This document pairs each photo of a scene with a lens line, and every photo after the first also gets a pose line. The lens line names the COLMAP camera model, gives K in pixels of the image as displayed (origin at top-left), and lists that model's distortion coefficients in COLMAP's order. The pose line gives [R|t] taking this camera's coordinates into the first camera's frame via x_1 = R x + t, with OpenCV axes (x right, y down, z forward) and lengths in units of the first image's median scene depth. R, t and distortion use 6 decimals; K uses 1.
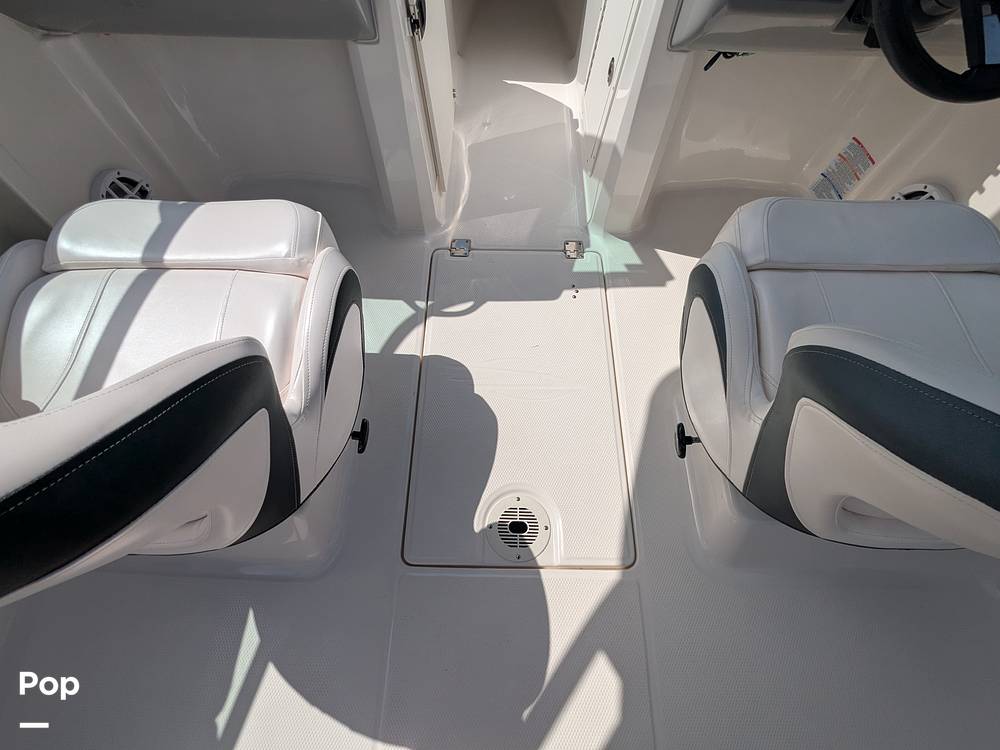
lens RADIAL K [[445.8, 0, 491.3], [0, 445.8, 378.8], [0, 0, 1]] dist [-0.016624, 0.000146]
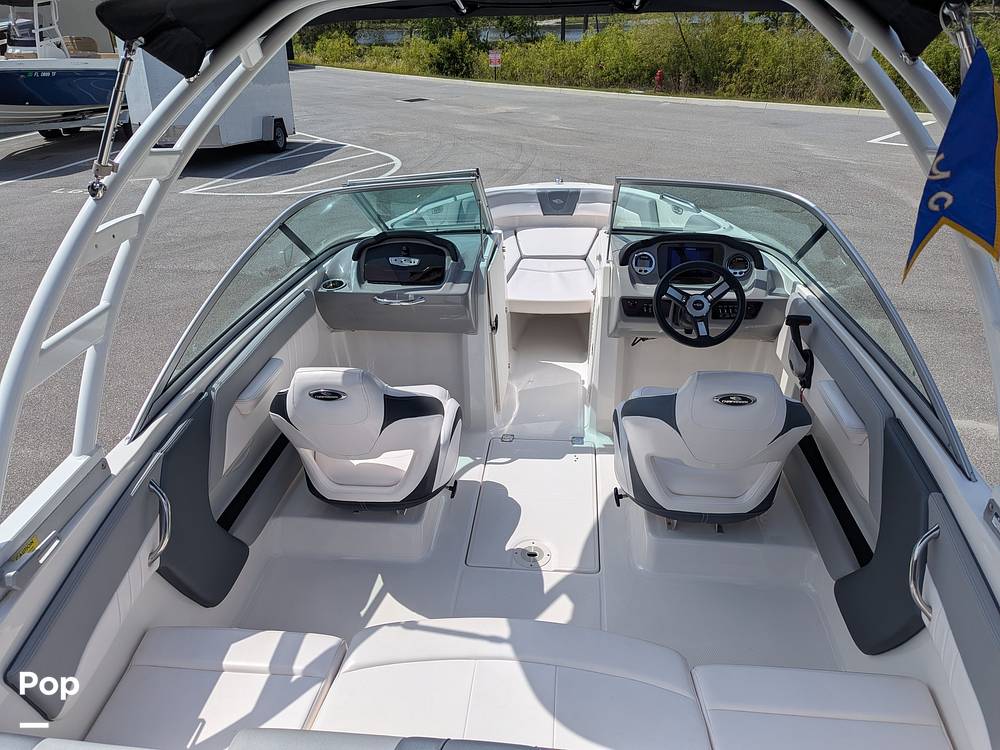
lens RADIAL K [[703.6, 0, 501.2], [0, 703.6, 374.9], [0, 0, 1]] dist [0.001585, 0.000192]
pose [[0.994410, 0.004959, -0.105471, 0.222613], [-0.067499, 0.797987, -0.598883, 1.376930], [0.081194, 0.602654, 0.793861, -1.530211]]
